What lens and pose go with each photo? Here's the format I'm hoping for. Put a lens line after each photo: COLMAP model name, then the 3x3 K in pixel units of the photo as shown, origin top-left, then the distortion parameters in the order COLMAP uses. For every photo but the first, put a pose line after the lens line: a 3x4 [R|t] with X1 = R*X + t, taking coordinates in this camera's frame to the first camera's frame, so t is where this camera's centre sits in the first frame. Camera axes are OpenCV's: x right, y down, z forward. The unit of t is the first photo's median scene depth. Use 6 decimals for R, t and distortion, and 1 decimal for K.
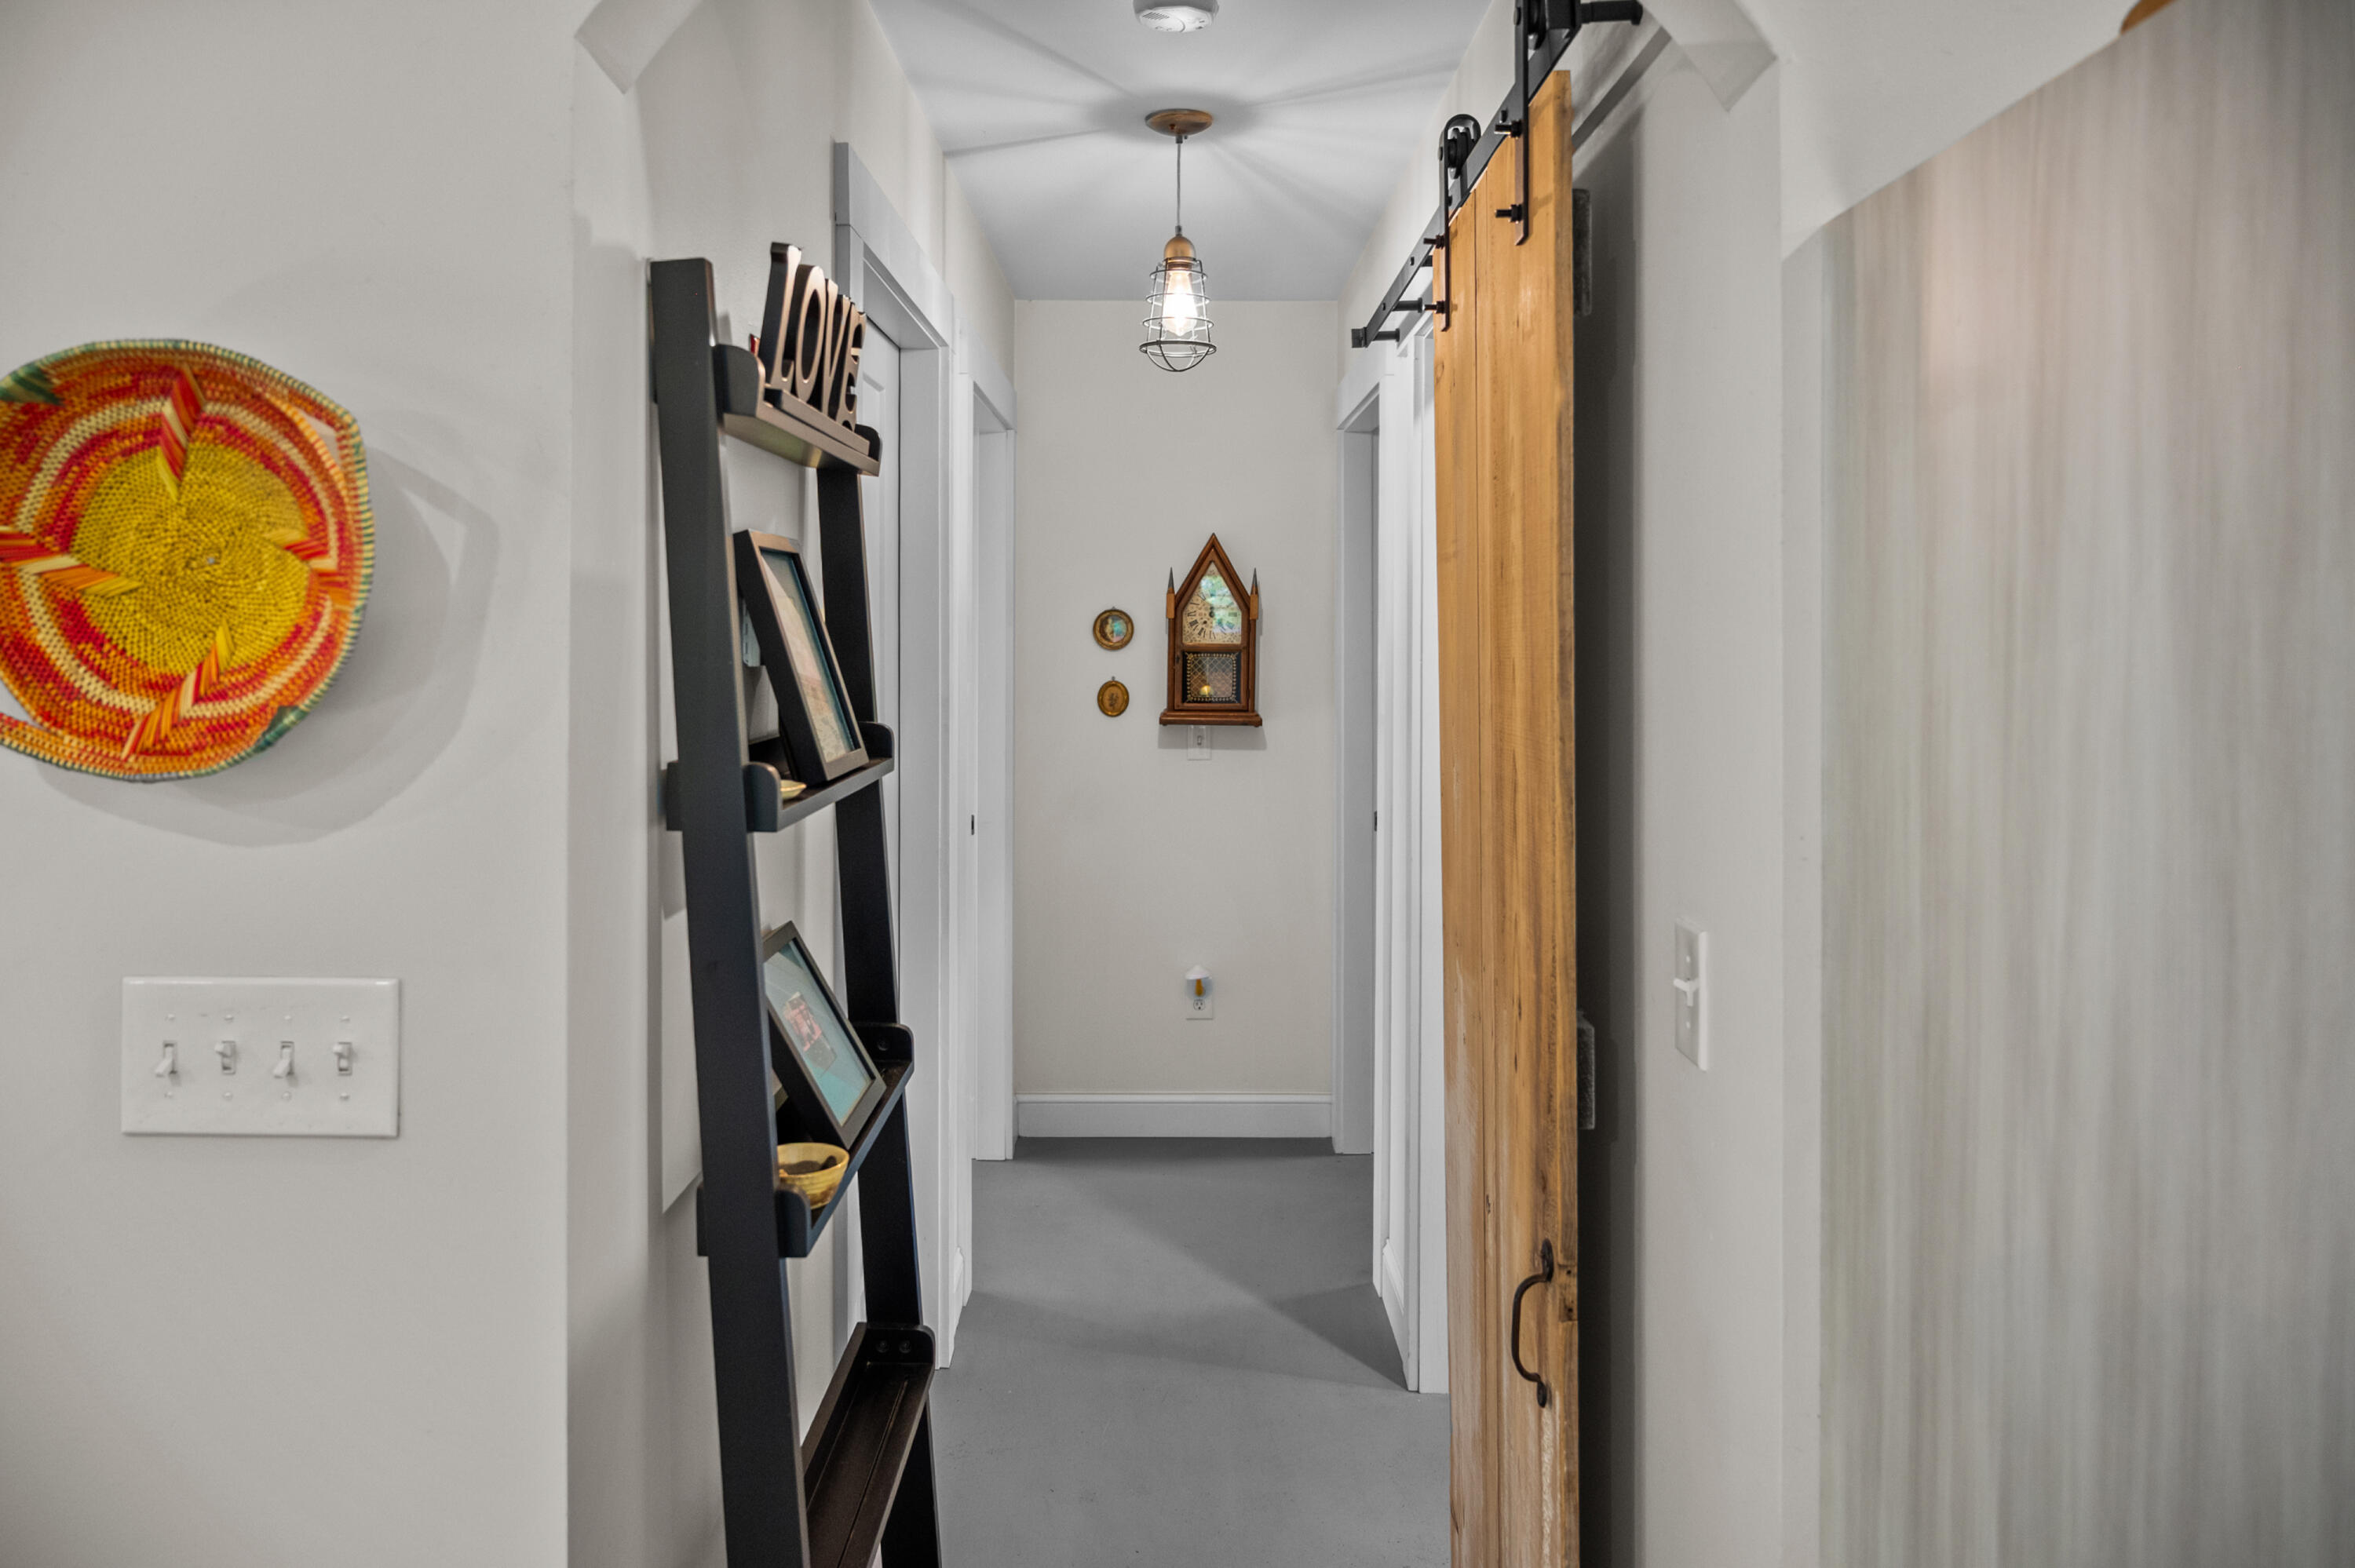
lens RADIAL K [[1612.6, 0, 1185.5], [0, 1612.6, 620.6], [0, 0, 1]] dist [0.004298, 0.001386]
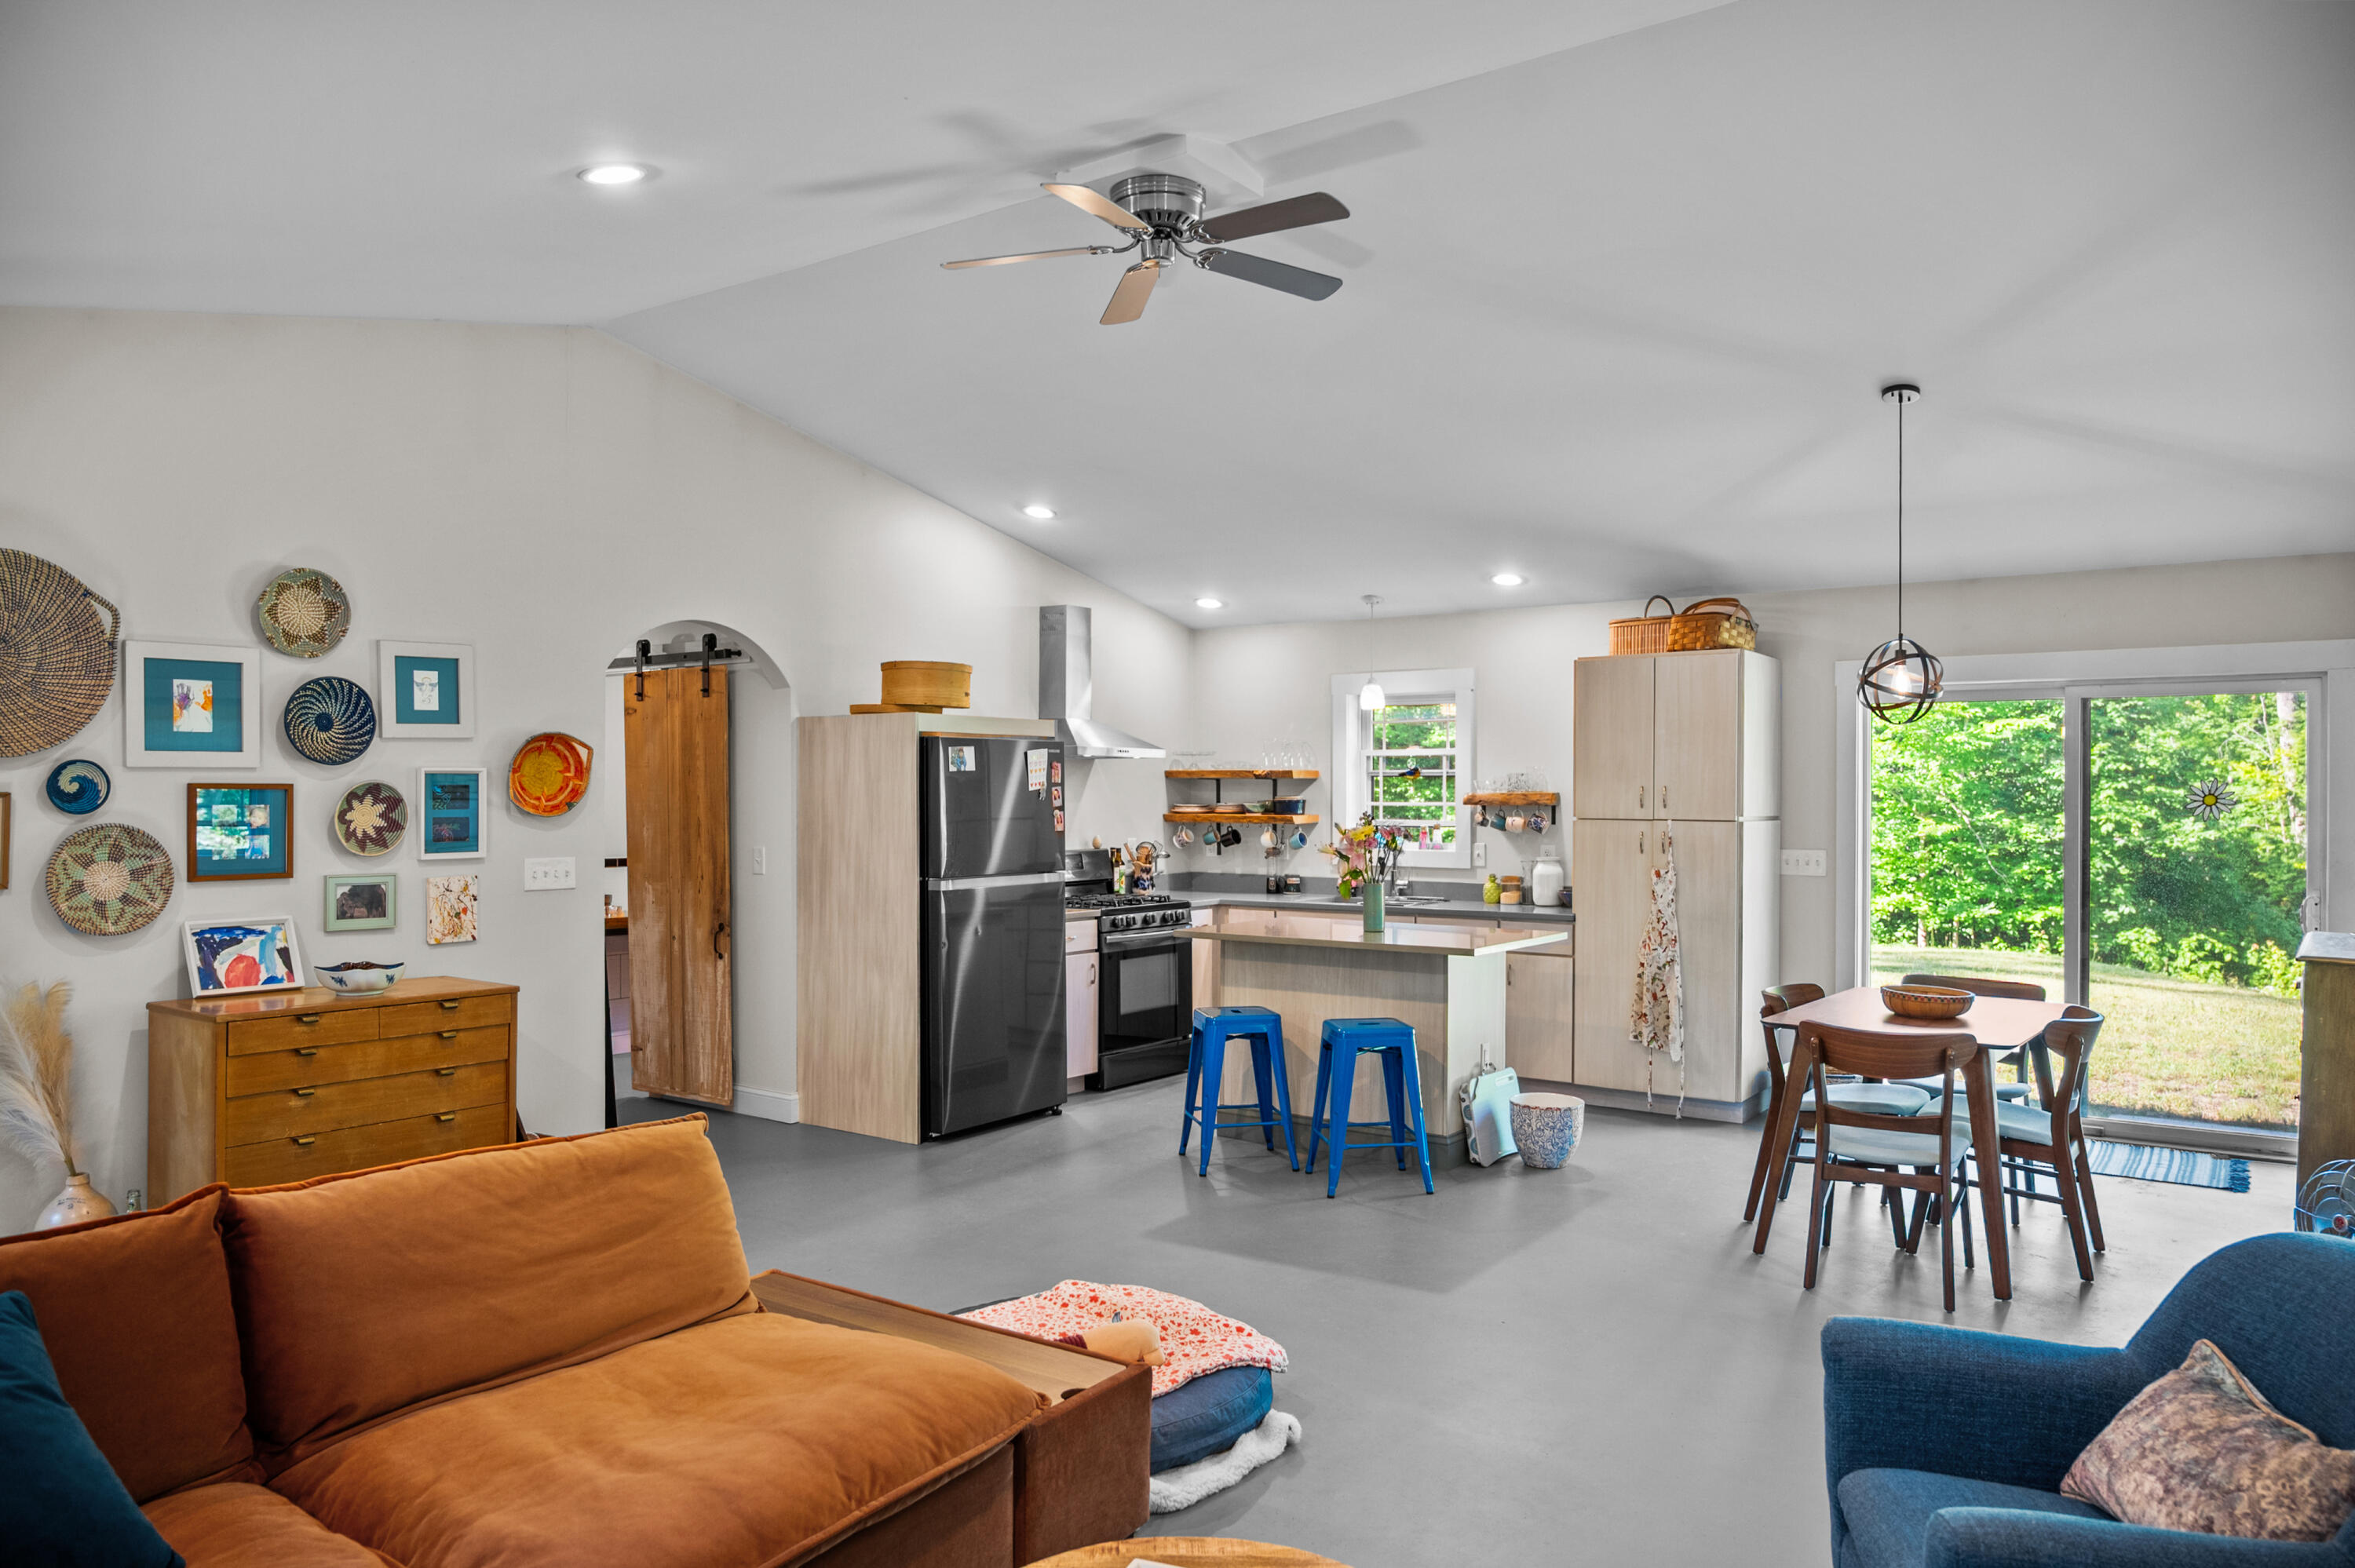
lens RADIAL K [[1612.6, 0, 1179.1], [0, 1612.6, 794.6], [0, 0, 1]] dist [0.004298, 0.001386]
pose [[0.588151, -0.006300, 0.808727, -3.449695], [0.002051, 0.999978, 0.006298, 0.000339], [-0.808749, -0.002045, 0.588151, -3.480103]]
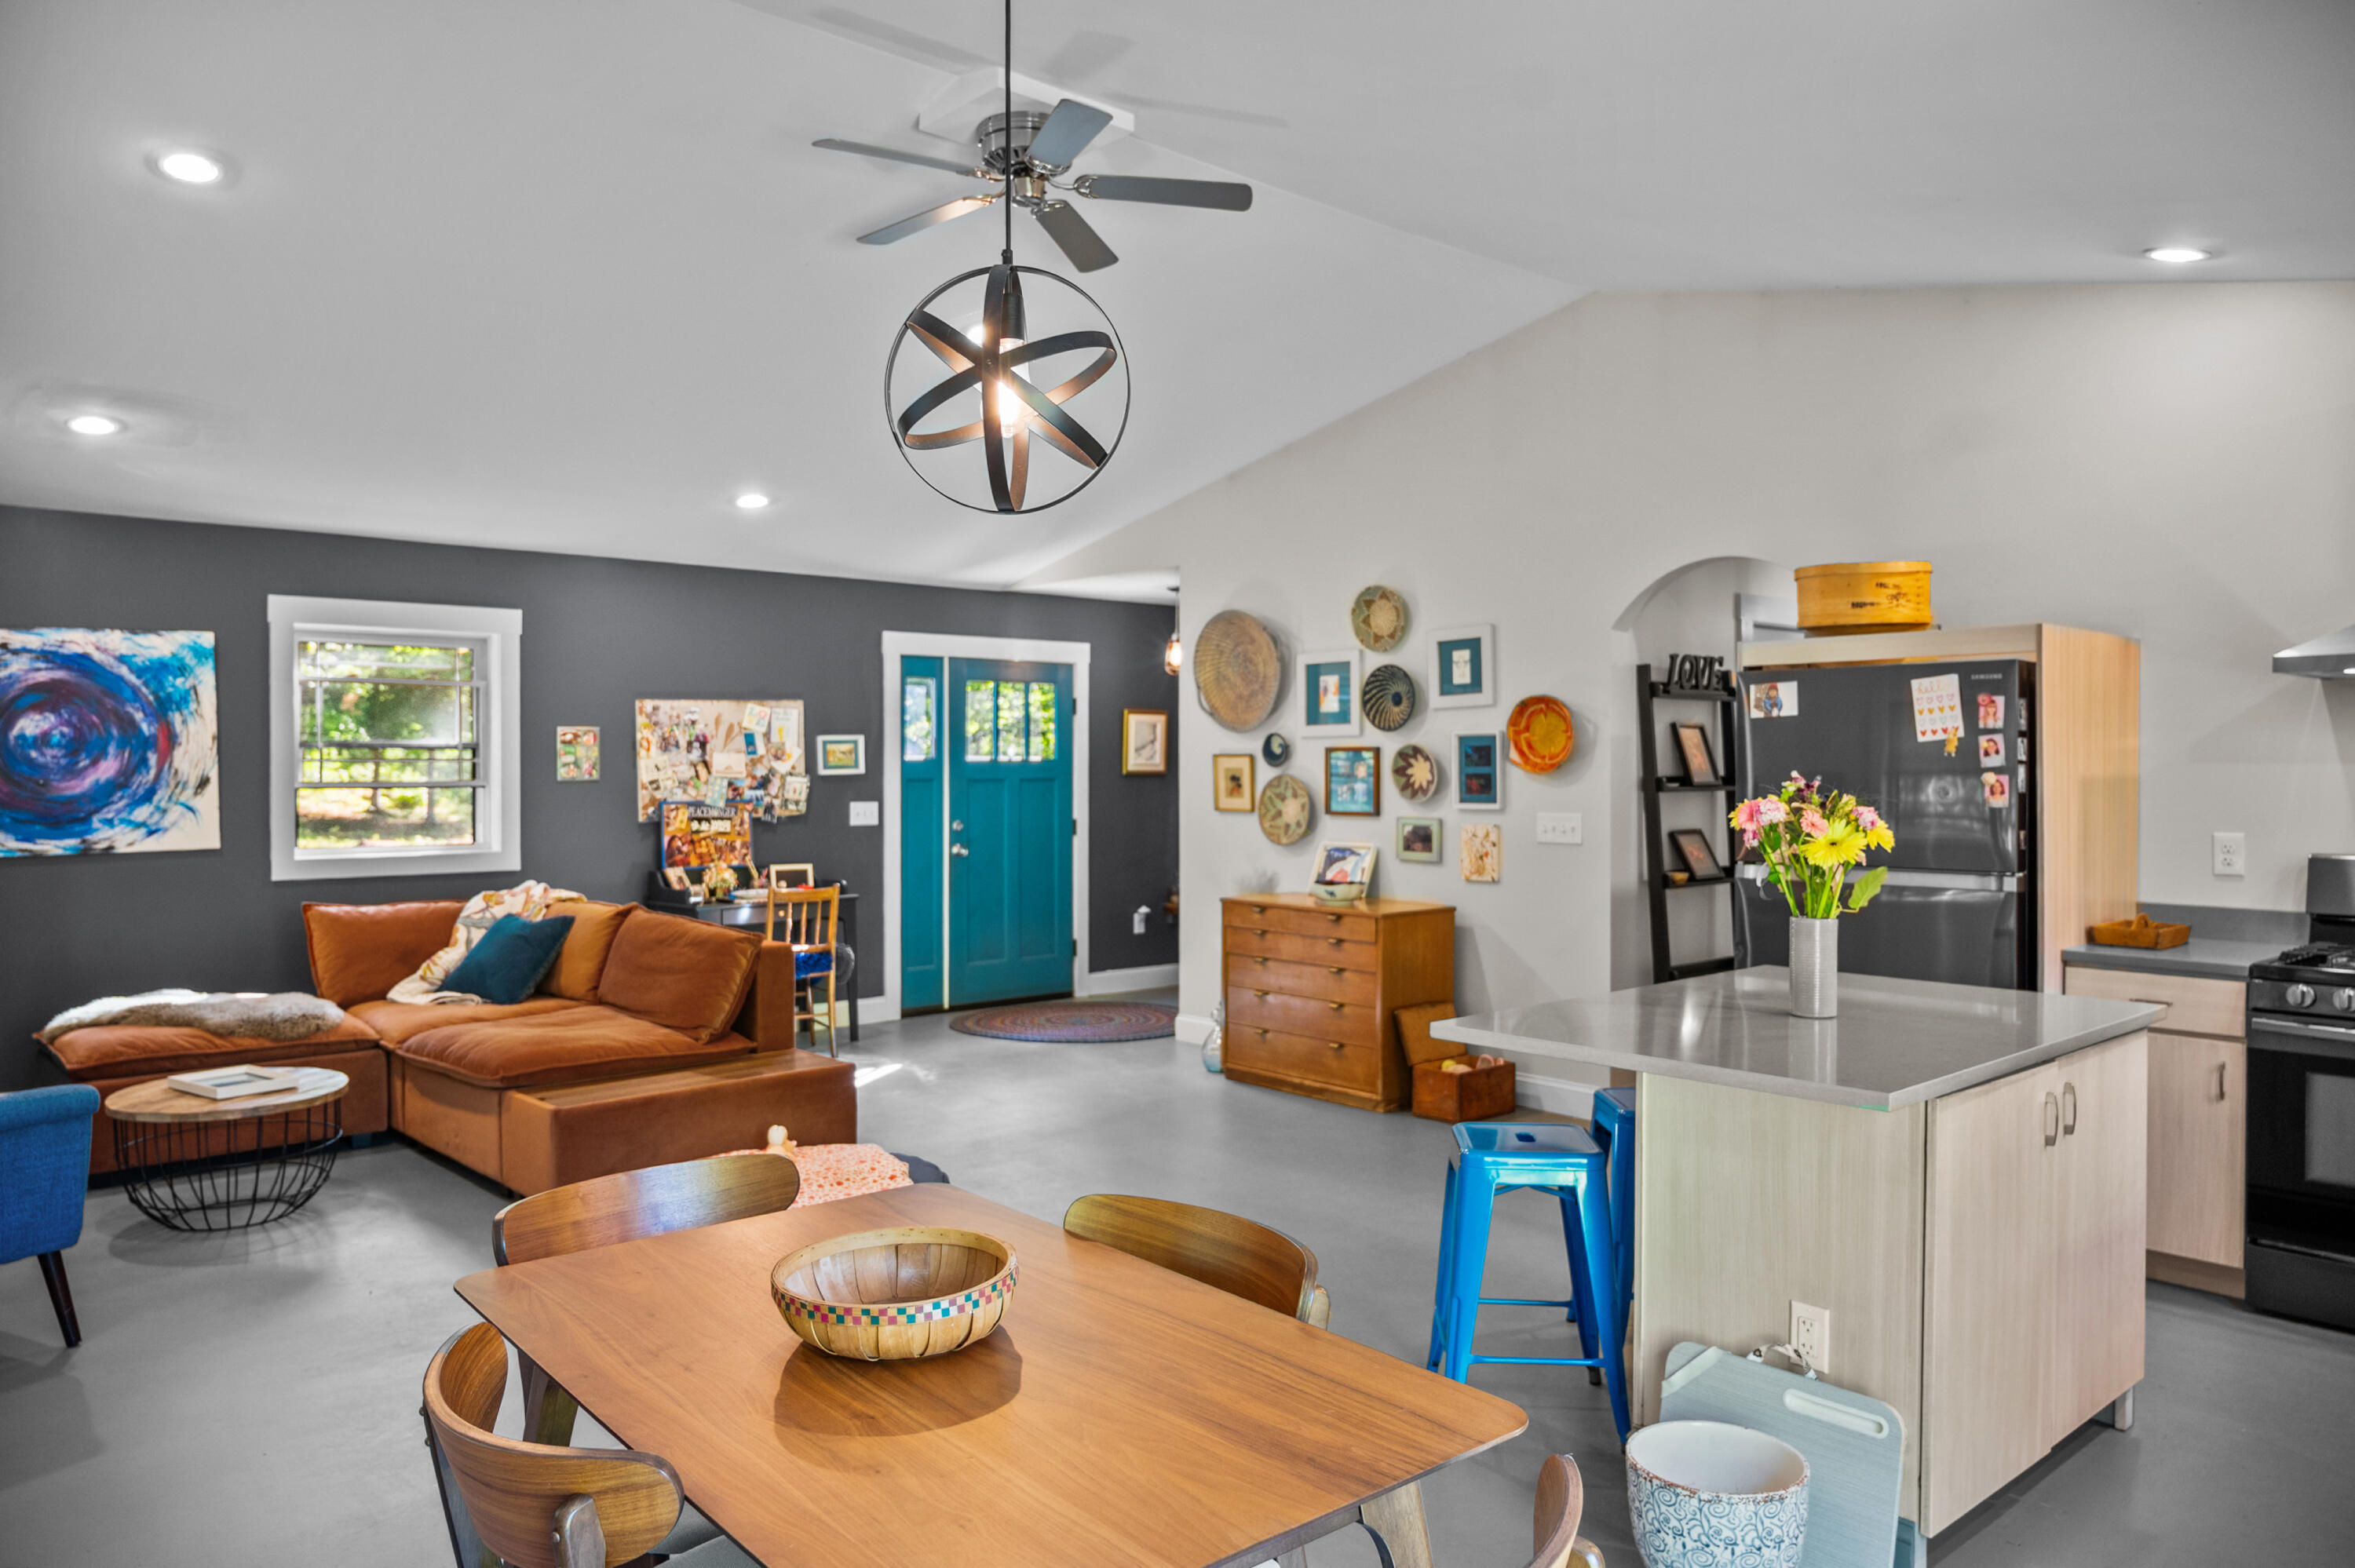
lens RADIAL K [[1612.6, 0, 1181.7], [0, 1612.6, 783.9], [0, 0, 1]] dist [0.004298, 0.001386]
pose [[0.671973, 0.003577, -0.740567, 2.488334], [0.001284, 0.999981, 0.005995, 0.092647], [0.740574, -0.004980, 0.671956, -3.434401]]
